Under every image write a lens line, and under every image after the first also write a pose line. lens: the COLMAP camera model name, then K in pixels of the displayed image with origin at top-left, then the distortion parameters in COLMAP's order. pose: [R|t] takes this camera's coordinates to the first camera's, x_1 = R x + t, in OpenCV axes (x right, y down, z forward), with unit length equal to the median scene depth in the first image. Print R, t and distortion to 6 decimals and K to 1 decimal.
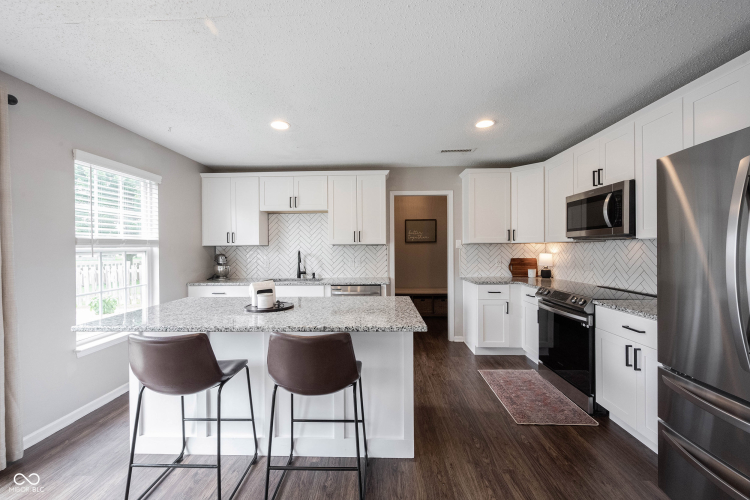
lens RADIAL K [[298.3, 0, 374.0], [0, 298.3, 248.3], [0, 0, 1]] dist [0.002960, 0.000212]
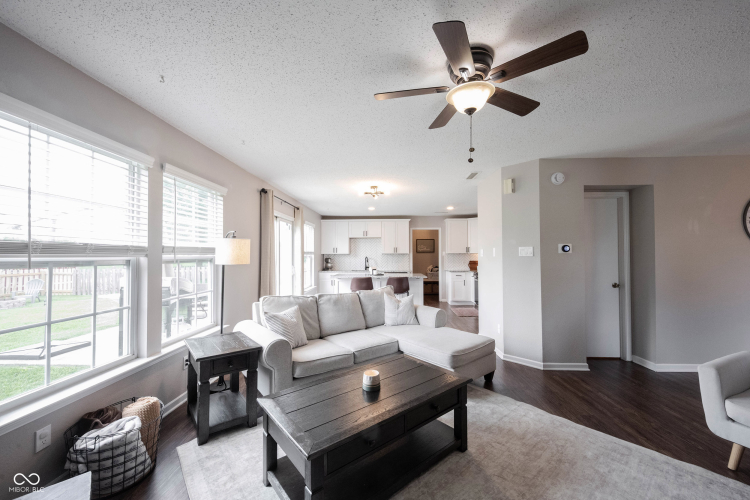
lens RADIAL K [[298.3, 0, 375.9], [0, 298.3, 252.1], [0, 0, 1]] dist [0.002960, 0.000212]
pose [[0.999981, 0.004004, -0.004736, -0.177216], [-0.004045, 0.999954, -0.008697, -0.005317], [0.004701, 0.008716, 0.999951, -1.071090]]
